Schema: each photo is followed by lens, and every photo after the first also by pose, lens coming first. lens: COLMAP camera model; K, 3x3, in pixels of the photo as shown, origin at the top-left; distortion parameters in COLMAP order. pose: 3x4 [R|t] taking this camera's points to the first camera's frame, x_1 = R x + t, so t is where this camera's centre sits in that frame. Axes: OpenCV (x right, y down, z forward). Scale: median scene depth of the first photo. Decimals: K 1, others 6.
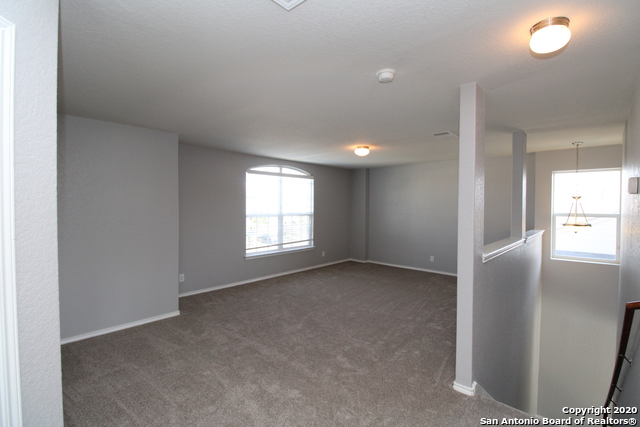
lens RADIAL K [[297.3, 0, 320.1], [0, 297.3, 212.9], [0, 0, 1]] dist [-0.016011, -0.005099]
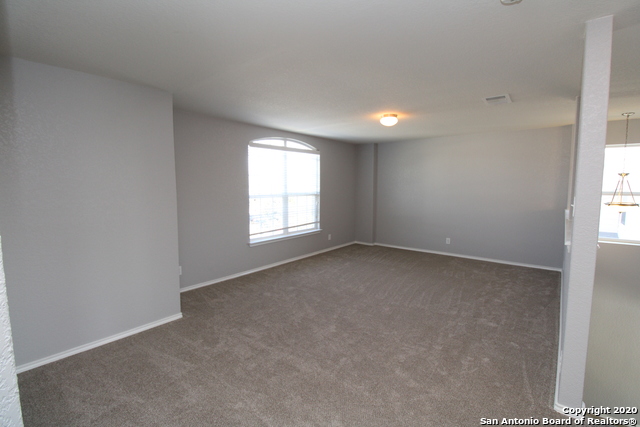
lens RADIAL K [[297.3, 0, 319.2], [0, 297.3, 212.6], [0, 0, 1]] dist [-0.016011, -0.005099]
pose [[0.997821, -0.010882, 0.065075, -0.131851], [0.006278, 0.997489, 0.070539, -0.003713], [-0.065680, -0.069977, 0.995384, 0.157840]]
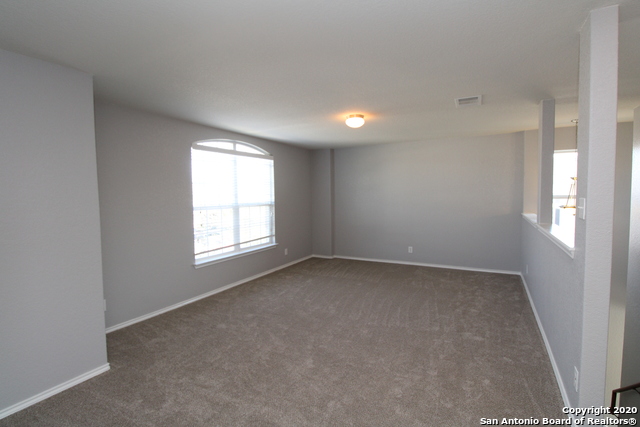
lens RADIAL K [[310.5, 0, 320.9], [0, 310.5, 213.1], [0, 0, 1]] dist [-0.013068, -0.006978]
pose [[0.966921, -0.034936, 0.252672, -0.179617], [0.026035, 0.998920, 0.038486, 0.000707], [-0.253744, -0.030634, 0.966786, 0.247434]]
